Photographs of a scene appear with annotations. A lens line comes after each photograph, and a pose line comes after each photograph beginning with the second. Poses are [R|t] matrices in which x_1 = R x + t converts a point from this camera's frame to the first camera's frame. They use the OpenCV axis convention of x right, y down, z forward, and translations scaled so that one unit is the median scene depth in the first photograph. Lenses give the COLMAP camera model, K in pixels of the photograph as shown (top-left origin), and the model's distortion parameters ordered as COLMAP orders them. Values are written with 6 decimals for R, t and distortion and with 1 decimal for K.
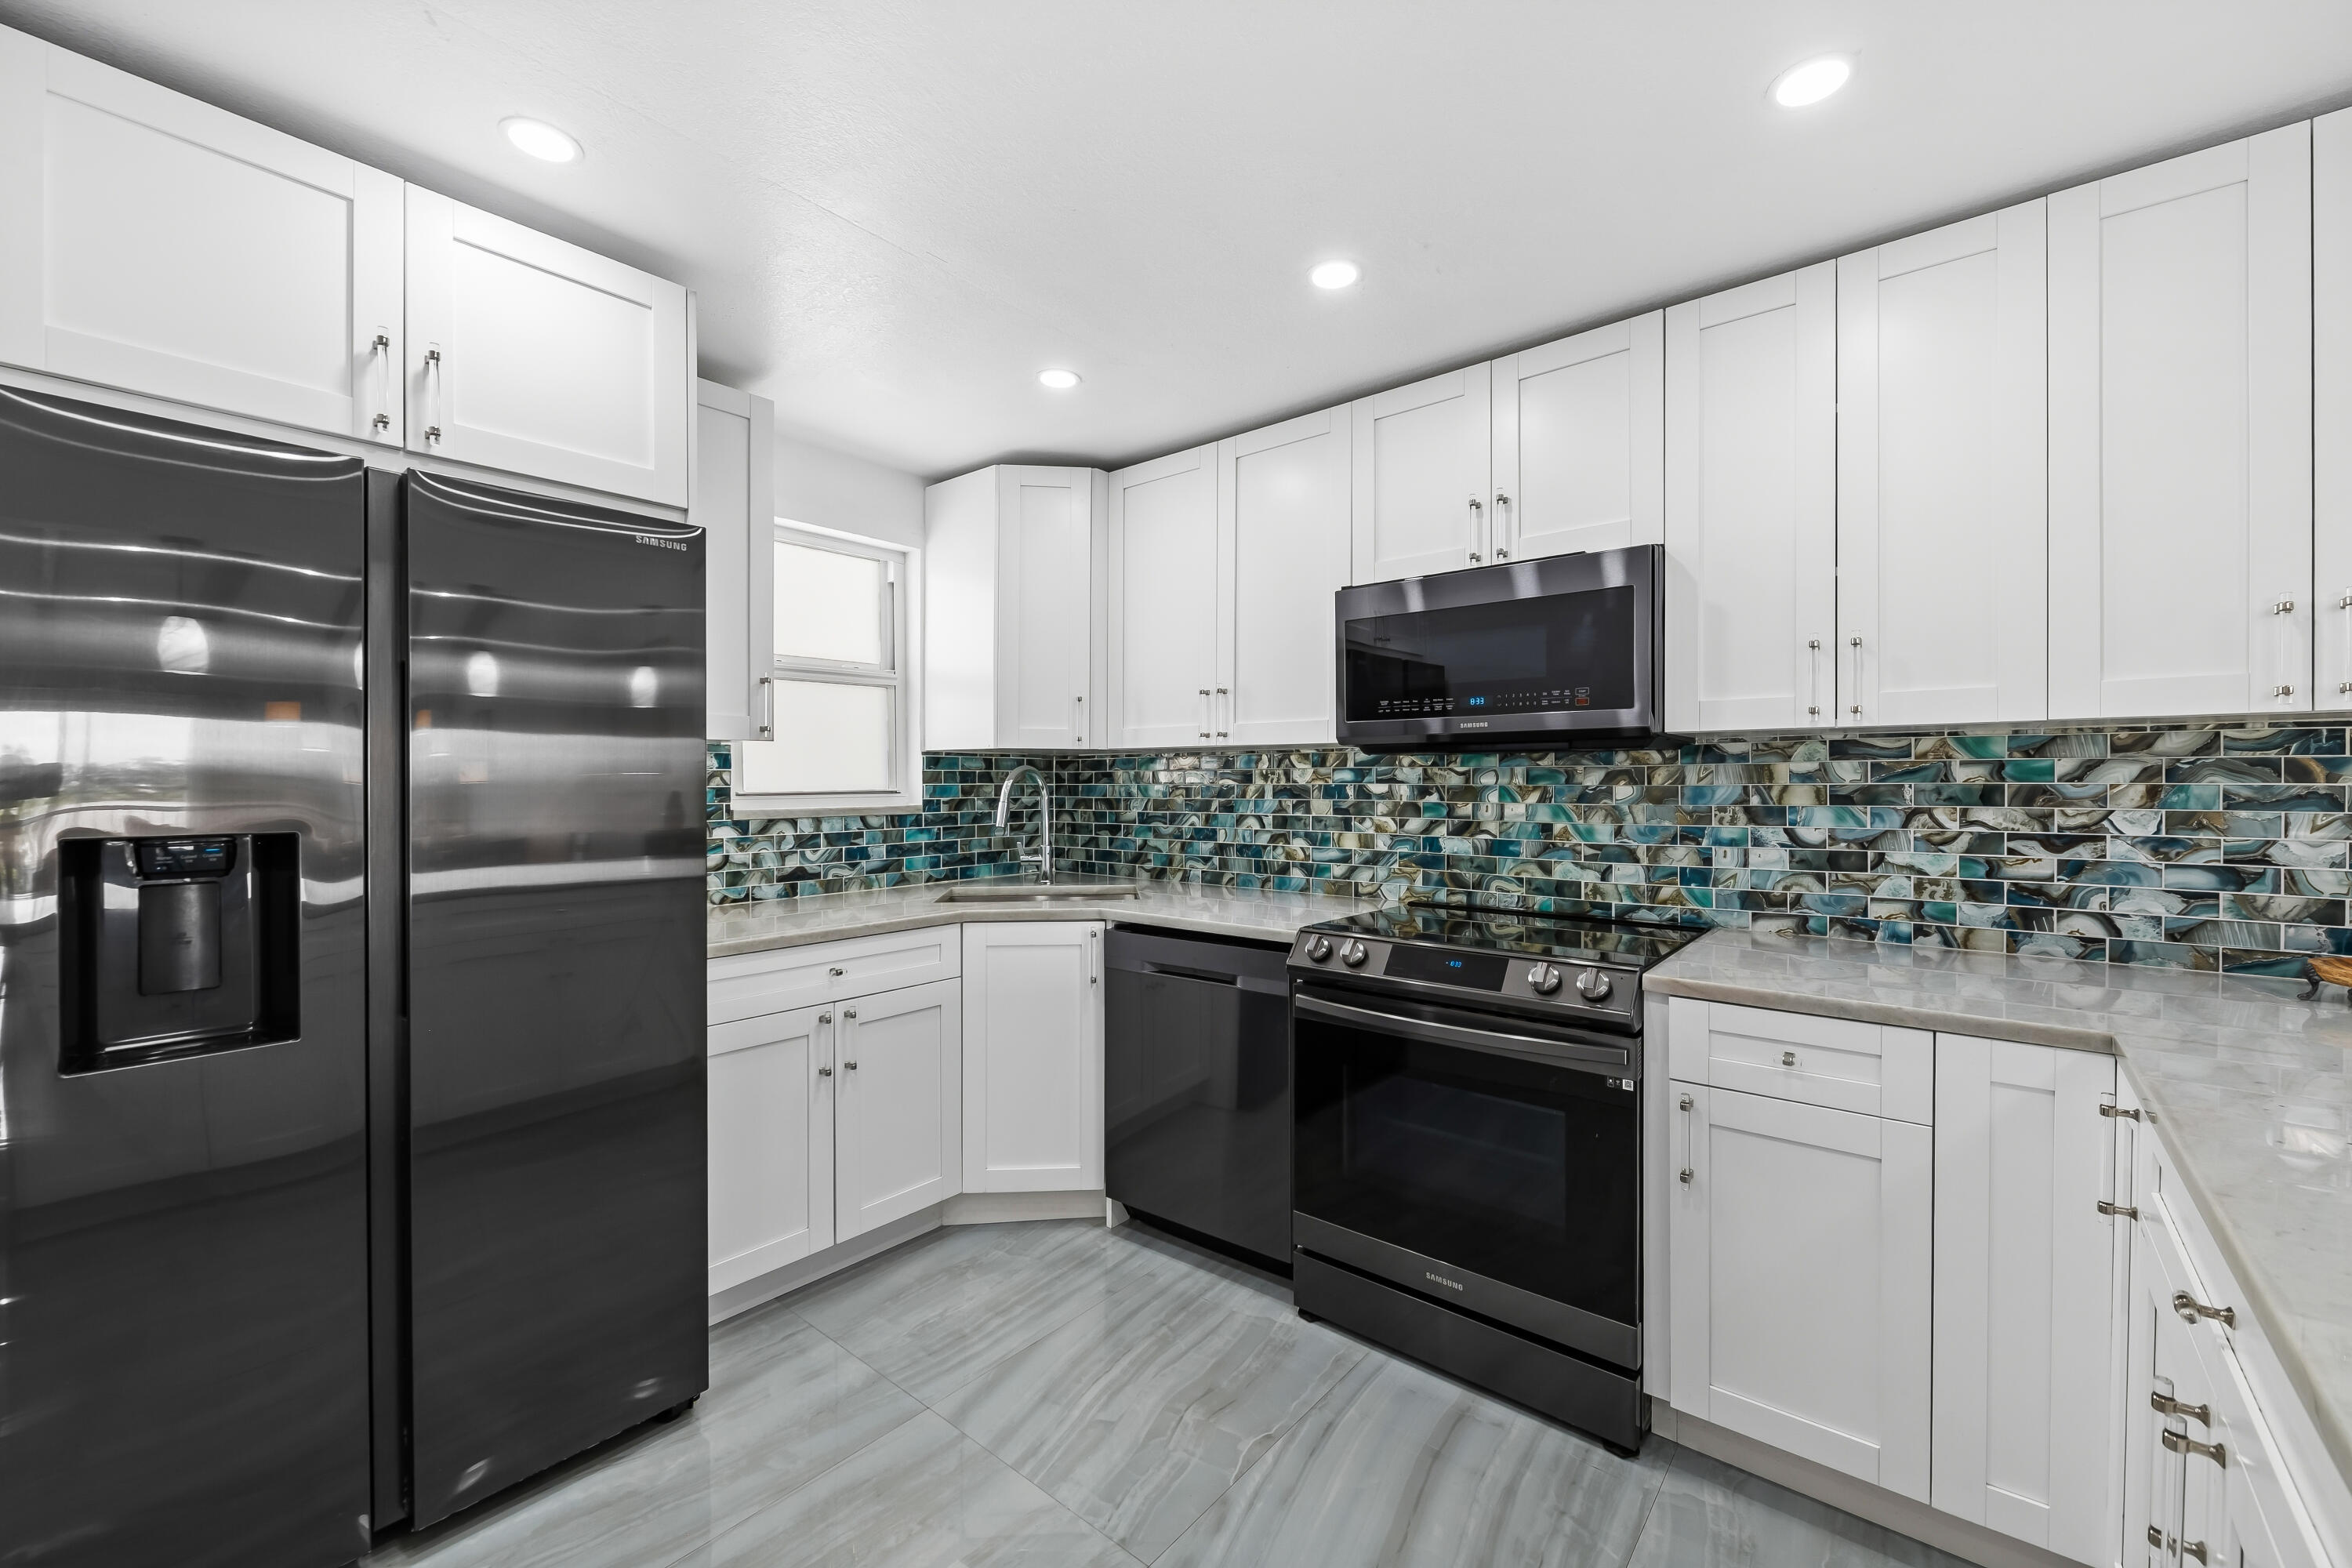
lens RADIAL K [[933.4, 0, 1185.2], [0, 933.4, 786.5], [0, 0, 1]] dist [0.000597, -0.003833]
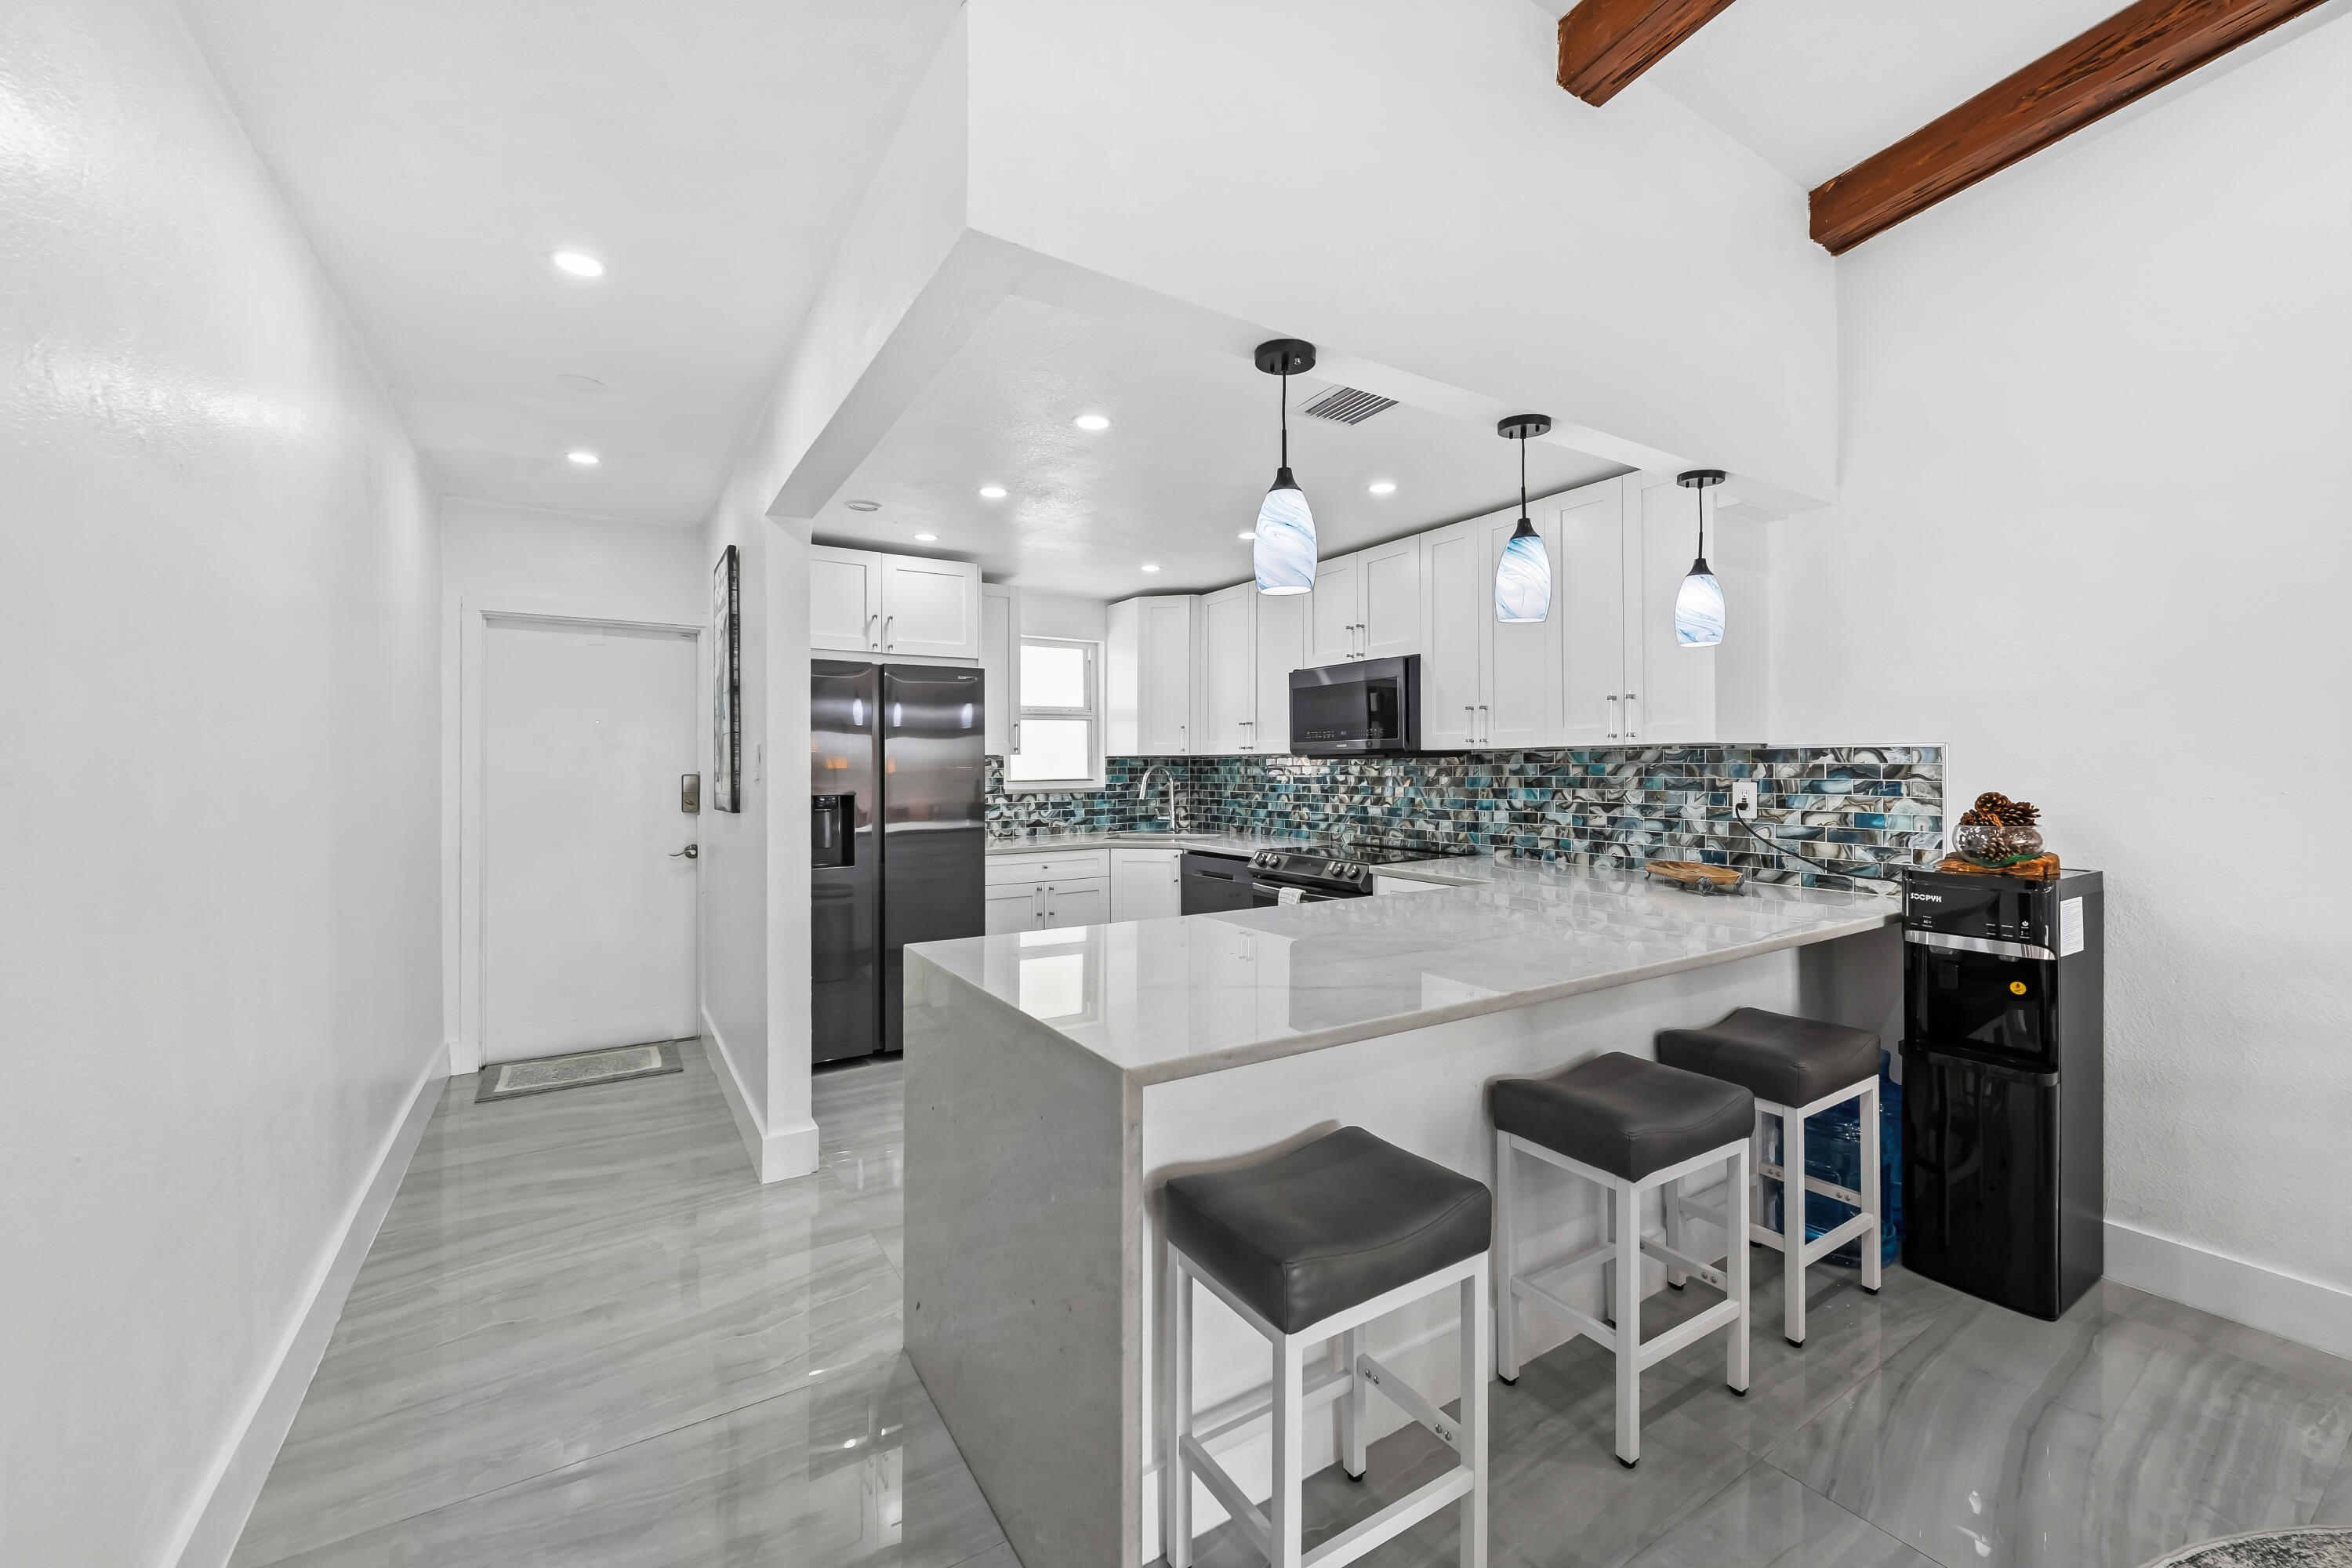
lens RADIAL K [[933.4, 0, 1180.3], [0, 933.4, 763.2], [0, 0, 1]] dist [0.000597, -0.003833]
pose [[0.951763, -0.005004, -0.306793, 0.563479], [0.002388, 0.999958, -0.008902, -0.013180], [0.306824, 0.007740, 0.951735, -0.905590]]
